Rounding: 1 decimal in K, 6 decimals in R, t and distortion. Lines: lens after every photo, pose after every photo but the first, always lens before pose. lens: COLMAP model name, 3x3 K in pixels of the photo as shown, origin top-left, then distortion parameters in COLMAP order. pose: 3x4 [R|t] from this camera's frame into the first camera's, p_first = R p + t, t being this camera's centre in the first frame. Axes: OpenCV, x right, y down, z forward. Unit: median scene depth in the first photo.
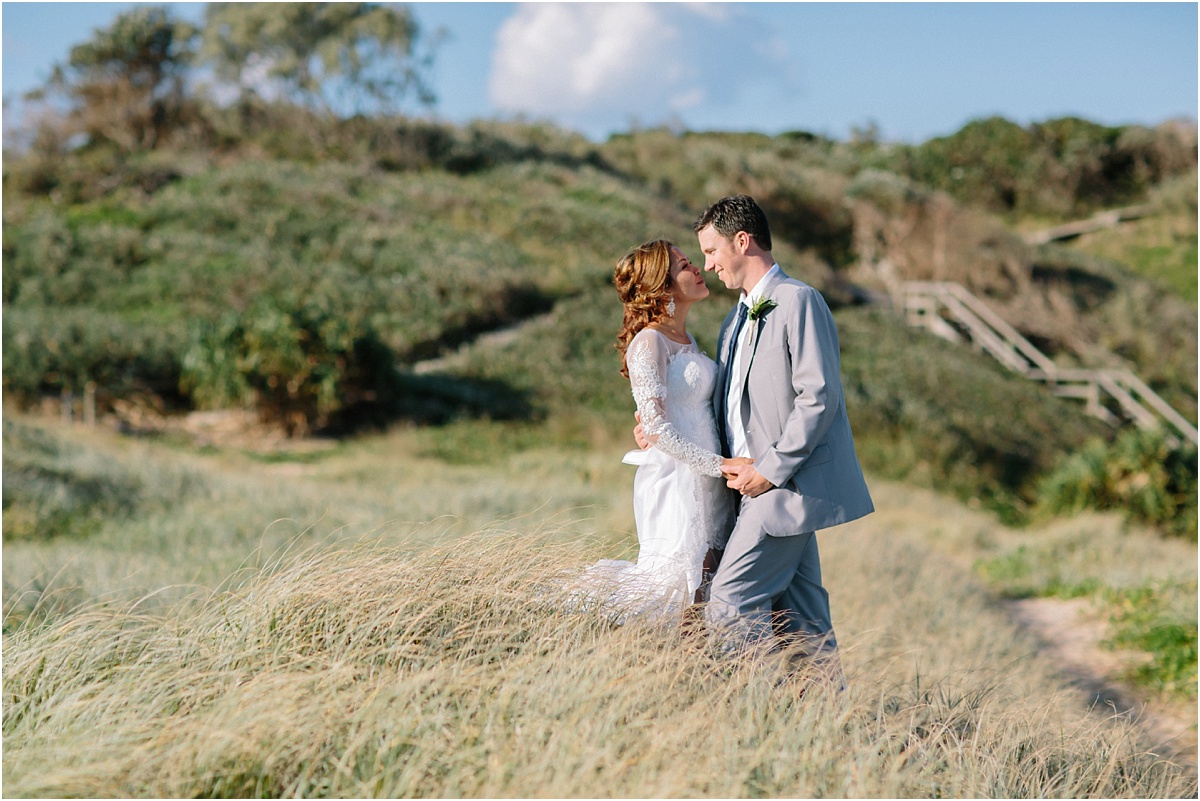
lens RADIAL K [[3795.3, 0, 602.0], [0, 3795.3, 401.7], [0, 0, 1]] dist [-0.336206, 0.000000]
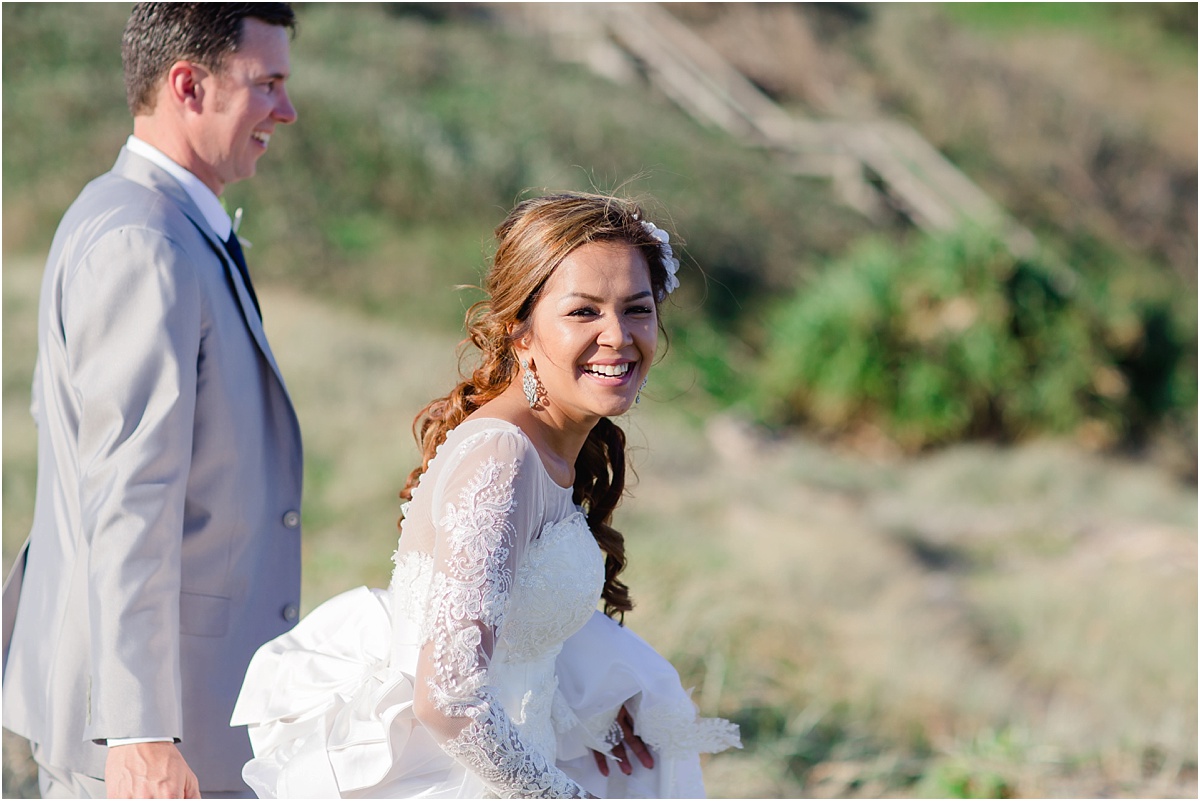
lens RADIAL K [[3795.3, 0, 599.9], [0, 3795.3, 400.4], [0, 0, 1]] dist [-0.336206, 0.000000]
pose [[0.996337, 0.011245, 0.084772, 0.039306], [-0.015722, 0.998506, 0.052339, 0.004791], [-0.084057, -0.053480, 0.995025, 0.406951]]
